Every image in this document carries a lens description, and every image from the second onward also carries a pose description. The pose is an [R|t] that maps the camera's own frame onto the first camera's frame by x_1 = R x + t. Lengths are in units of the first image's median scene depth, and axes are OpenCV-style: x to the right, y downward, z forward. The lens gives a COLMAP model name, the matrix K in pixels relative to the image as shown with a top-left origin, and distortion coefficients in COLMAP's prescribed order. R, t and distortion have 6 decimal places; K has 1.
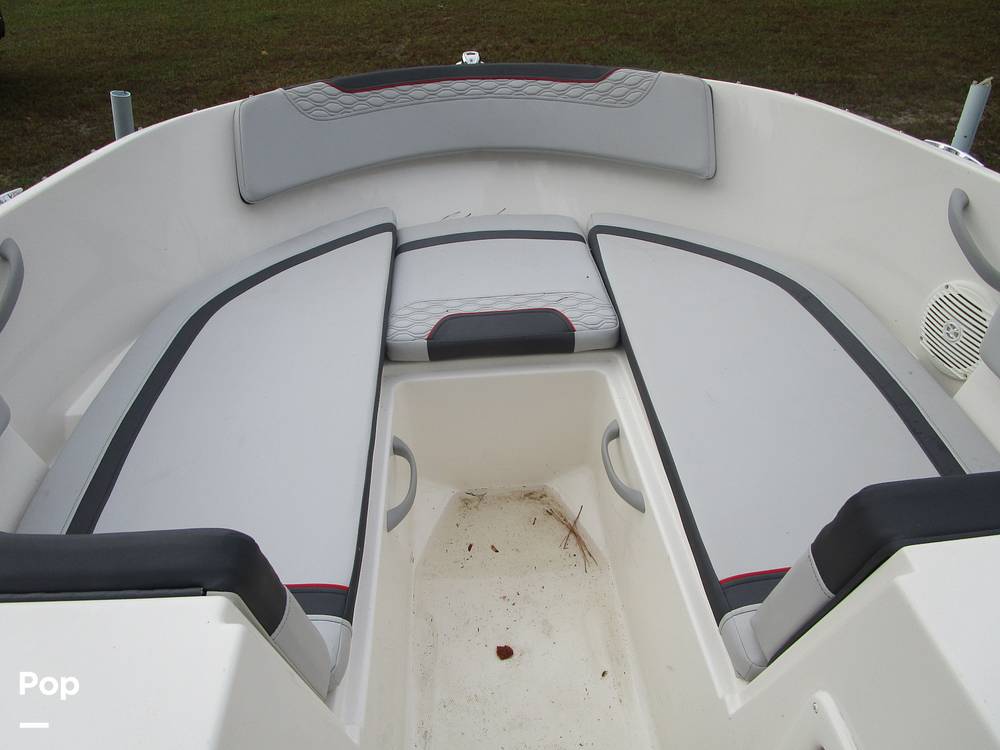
lens RADIAL K [[707.0, 0, 500.0], [0, 707.0, 375.0], [0, 0, 1]] dist [-0.038840, 0.013049]
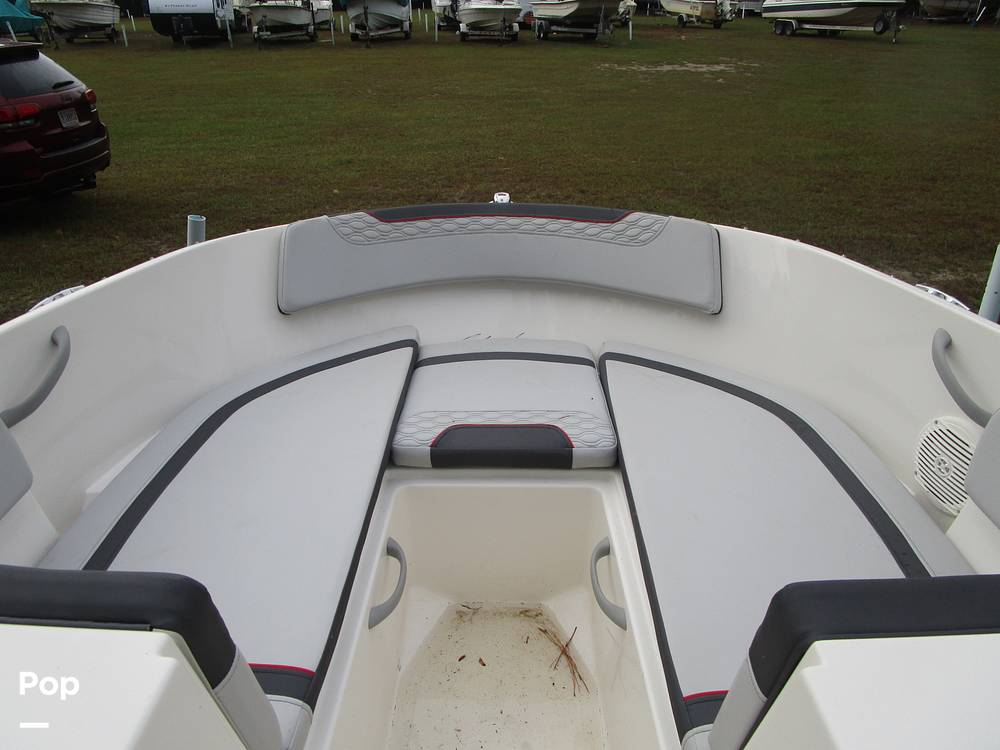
lens RADIAL K [[707.6, 0, 502.6], [0, 707.6, 375.6], [0, 0, 1]] dist [-0.032365, 0.008696]
pose [[0.996022, 0.057148, -0.068374, 0.057979], [-0.068969, 0.980244, -0.185380, 0.029014], [0.056430, 0.189358, 0.980285, -0.036168]]
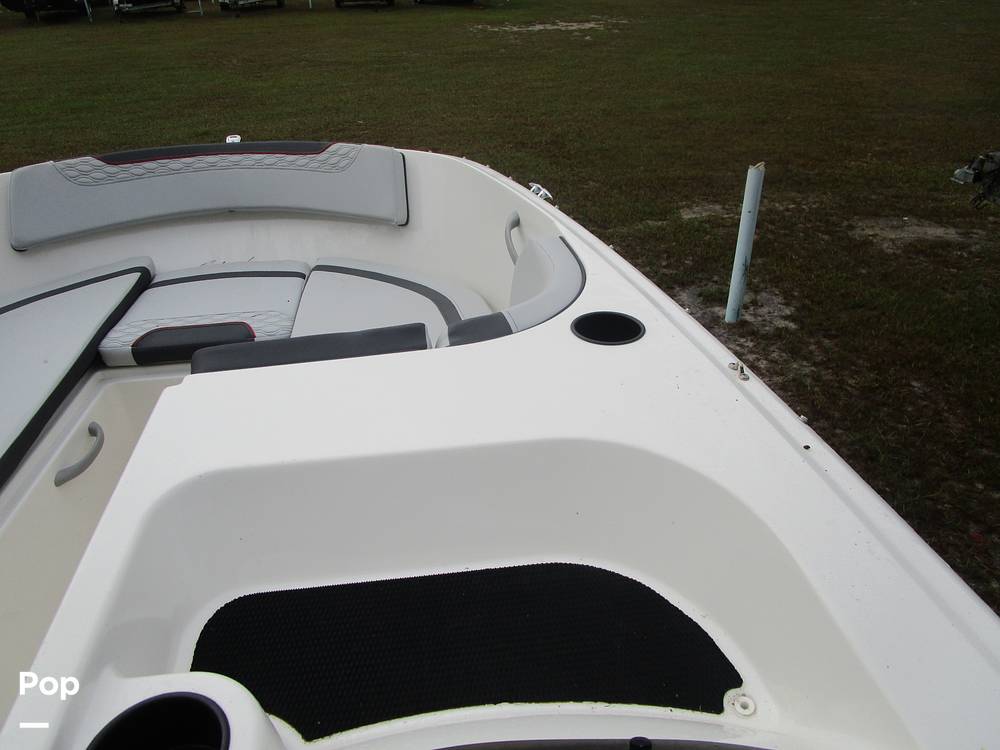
lens RADIAL K [[707.0, 0, 500.0], [0, 707.0, 375.0], [0, 0, 1]] dist [-0.038840, 0.013049]
pose [[0.998795, -0.023595, 0.043033, 0.409853], [0.029664, 0.988788, -0.146351, 0.166972], [-0.039097, 0.147451, 0.988296, -0.190620]]
